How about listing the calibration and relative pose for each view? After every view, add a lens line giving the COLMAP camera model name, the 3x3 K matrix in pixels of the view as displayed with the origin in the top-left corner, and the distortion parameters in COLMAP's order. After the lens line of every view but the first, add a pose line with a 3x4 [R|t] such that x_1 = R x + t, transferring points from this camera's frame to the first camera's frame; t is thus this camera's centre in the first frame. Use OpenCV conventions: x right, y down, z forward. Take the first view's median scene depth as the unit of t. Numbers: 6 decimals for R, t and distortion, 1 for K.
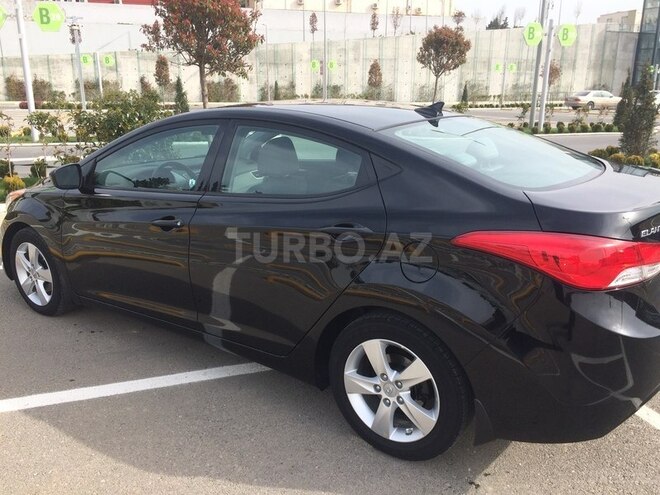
lens RADIAL K [[555.3, 0, 326.8], [0, 555.3, 260.6], [0, 0, 1]] dist [0.077530, -0.104720]
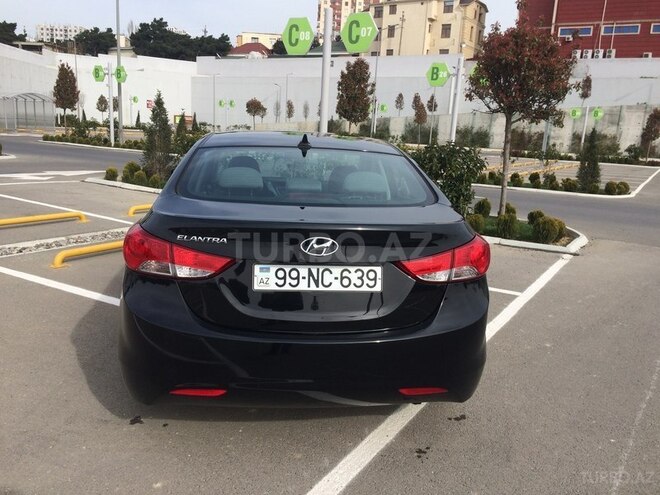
lens RADIAL K [[567.8, 0, 322.7], [0, 567.8, 247.3], [0, 0, 1]] dist [0.069590, -0.099992]
pose [[0.645482, 0.181725, -0.741842, 0.776521], [-0.263985, 0.964504, 0.006574, -0.053988], [0.716704, 0.191592, 0.670543, 0.200129]]
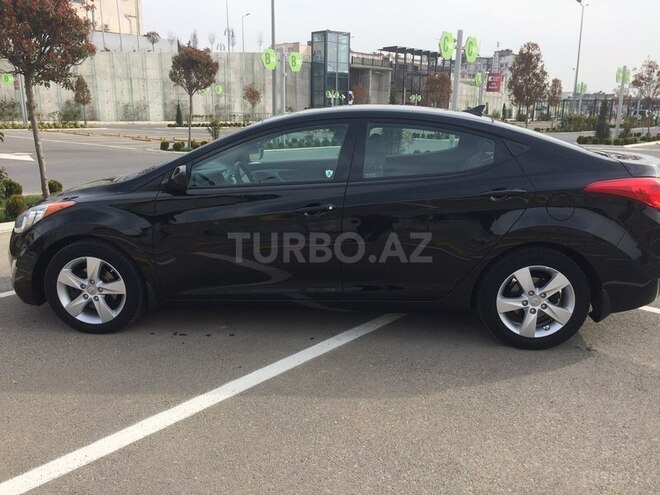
lens RADIAL K [[559.0, 0, 332.6], [0, 559.0, 262.0], [0, 0, 1]] dist [0.075586, -0.106560]
pose [[0.859644, -0.126581, 0.494964, -0.590097], [0.143036, 0.989706, 0.004681, 0.028058], [-0.490461, 0.066774, 0.868901, -0.006958]]
